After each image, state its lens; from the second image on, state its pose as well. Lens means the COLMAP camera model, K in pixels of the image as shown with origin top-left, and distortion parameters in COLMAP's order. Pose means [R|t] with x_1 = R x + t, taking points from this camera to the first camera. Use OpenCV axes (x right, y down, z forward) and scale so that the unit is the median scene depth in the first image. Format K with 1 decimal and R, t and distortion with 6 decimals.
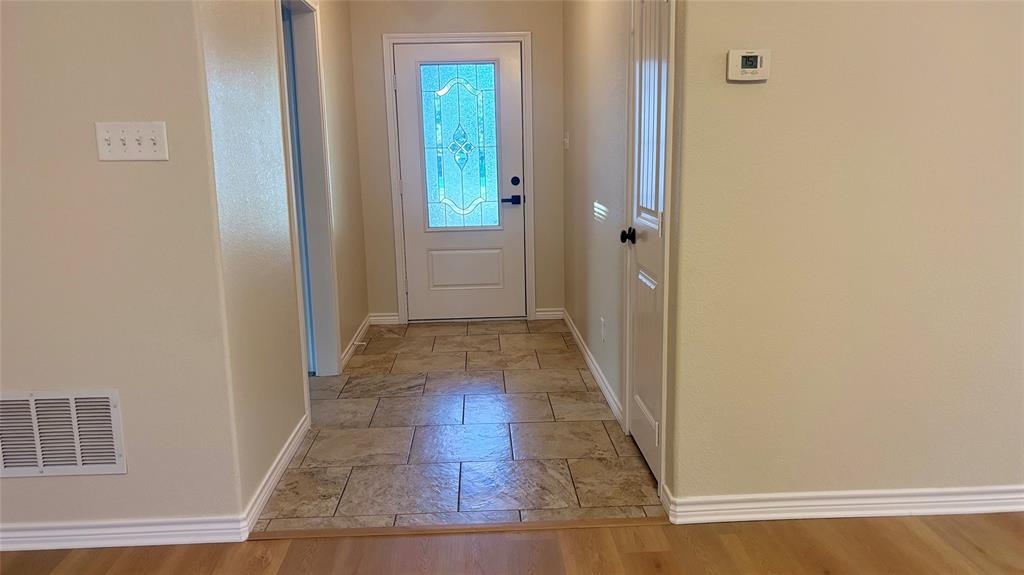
lens RADIAL K [[753.9, 0, 512.0], [0, 753.9, 290.2], [0, 0, 1]] dist [-0.013183, -0.002955]
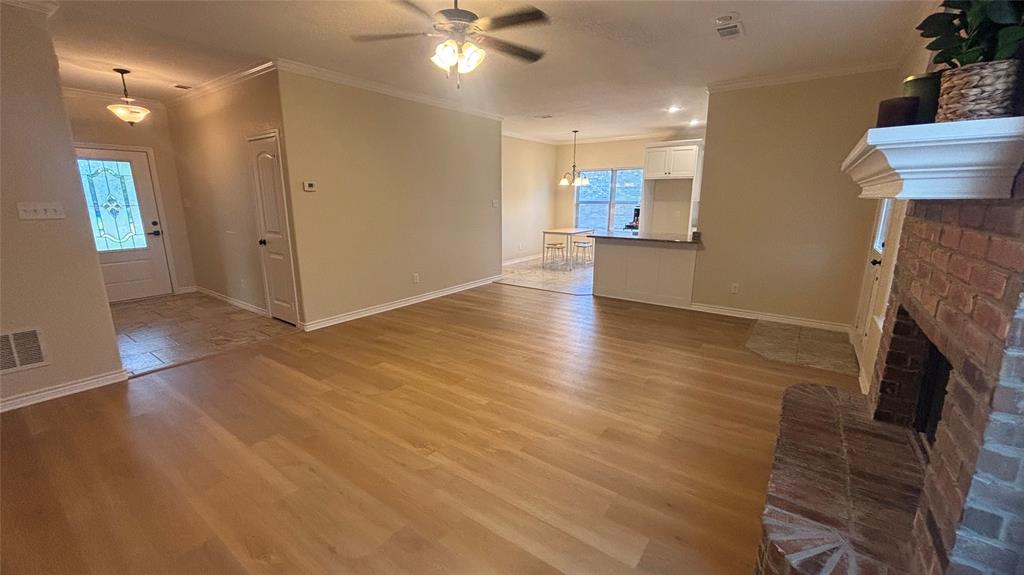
lens RADIAL K [[413.3, 0, 517.3], [0, 413.3, 287.6], [0, 0, 1]] dist [0.001106, 0.000640]
pose [[0.617732, -0.152568, 0.771447, -0.485293], [0.132896, 0.987143, 0.088810, 0.083996], [-0.775078, 0.047662, 0.630065, -0.682202]]
